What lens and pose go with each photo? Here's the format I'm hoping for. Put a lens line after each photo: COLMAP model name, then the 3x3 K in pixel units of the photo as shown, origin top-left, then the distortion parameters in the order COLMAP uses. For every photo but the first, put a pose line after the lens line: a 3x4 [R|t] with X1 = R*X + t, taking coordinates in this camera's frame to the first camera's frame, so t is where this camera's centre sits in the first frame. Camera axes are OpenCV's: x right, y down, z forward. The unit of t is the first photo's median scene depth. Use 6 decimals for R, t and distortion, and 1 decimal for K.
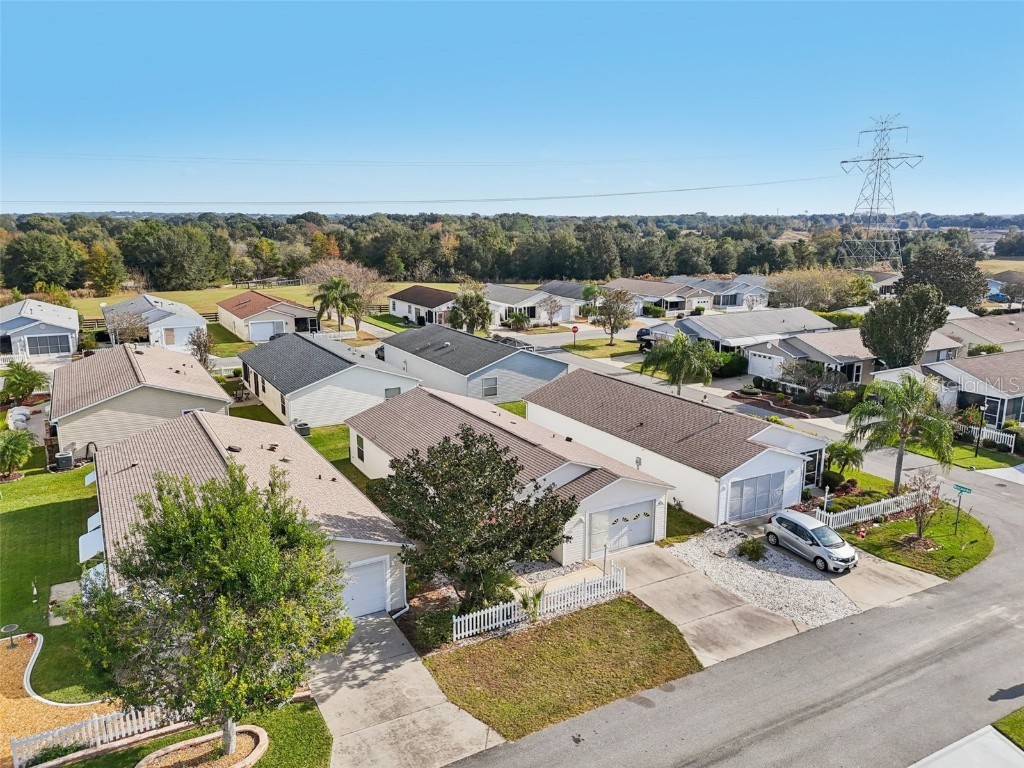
lens RADIAL K [[750.8, 0, 515.1], [0, 750.8, 387.2], [0, 0, 1]] dist [0.089777, -0.094725]
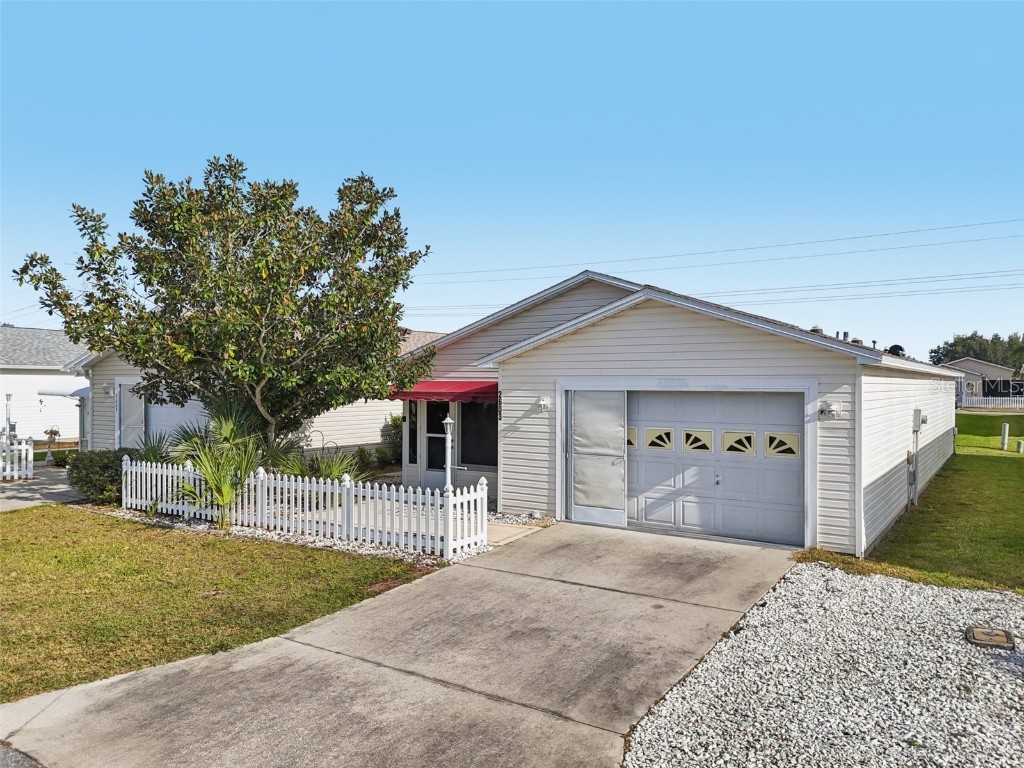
lens RADIAL K [[747.4, 0, 512.0], [0, 747.4, 384.0], [0, 0, 1]] dist [0.078637, -0.068895]
pose [[0.454126, -0.000935, -0.890937, 0.339037], [-0.194315, 0.975822, -0.100070, 0.167662], [0.869489, 0.218567, 0.442965, 0.654216]]
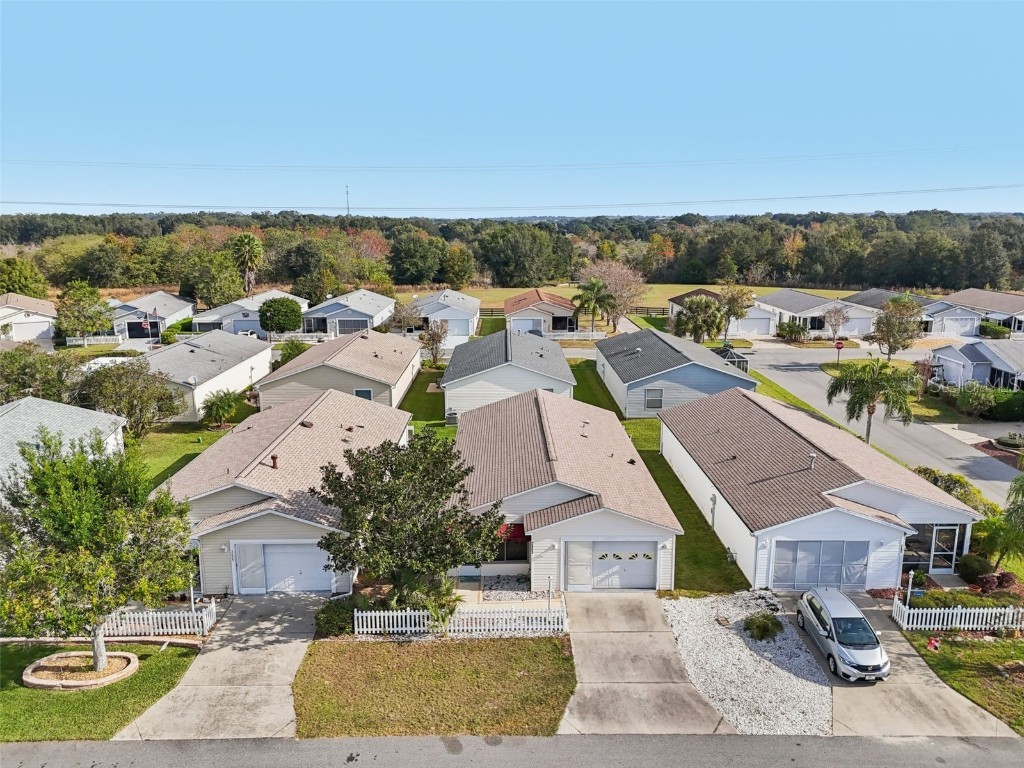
lens RADIAL K [[750.8, 0, 515.1], [0, 750.8, 387.2], [0, 0, 1]] dist [0.089777, -0.094725]
pose [[0.876575, 0.099855, -0.470792, 0.370668], [-0.100591, 0.994646, 0.023673, -0.027809], [0.470635, 0.026606, 0.881927, 0.126136]]
